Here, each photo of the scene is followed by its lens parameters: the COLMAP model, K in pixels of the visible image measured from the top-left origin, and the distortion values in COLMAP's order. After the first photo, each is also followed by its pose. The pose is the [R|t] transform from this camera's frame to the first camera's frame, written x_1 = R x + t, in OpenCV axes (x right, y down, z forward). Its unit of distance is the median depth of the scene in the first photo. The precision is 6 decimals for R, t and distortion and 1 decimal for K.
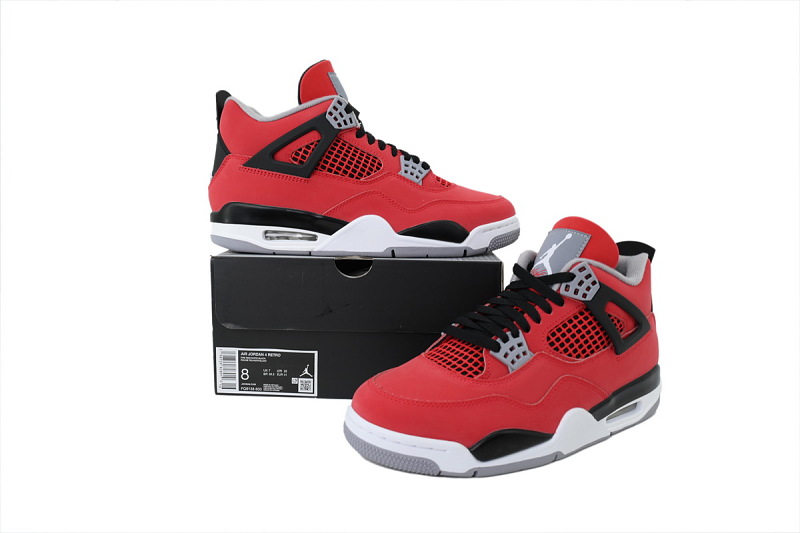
lens RADIAL K [[543.5, 0, 400.0], [0, 543.5, 266.5], [0, 0, 1]] dist [-0.069118, -0.000177]
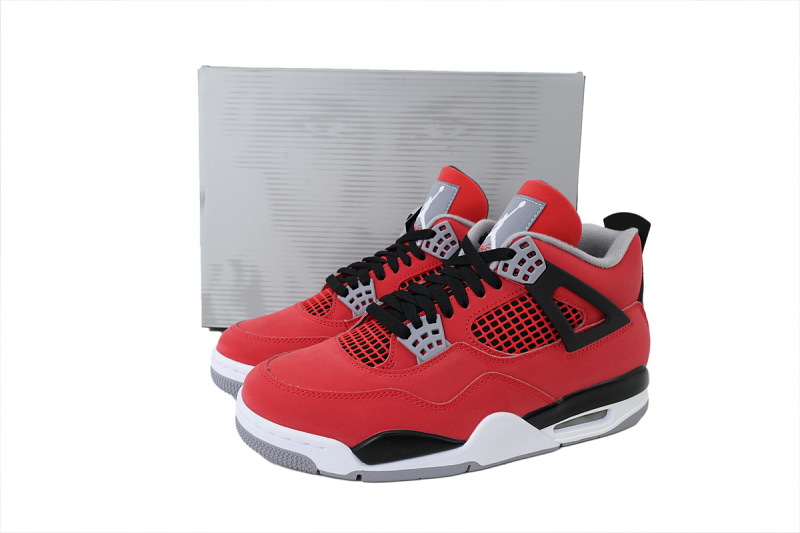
lens RADIAL K [[543.5, 0, 400.0], [0, 543.5, 266.5], [0, 0, 1]] dist [-0.069118, -0.000177]
pose [[0.981690, 0.043737, -0.185394, 0.304537], [-0.032520, 0.997476, 0.063123, -0.008068], [0.187687, -0.055938, 0.980635, 0.159087]]
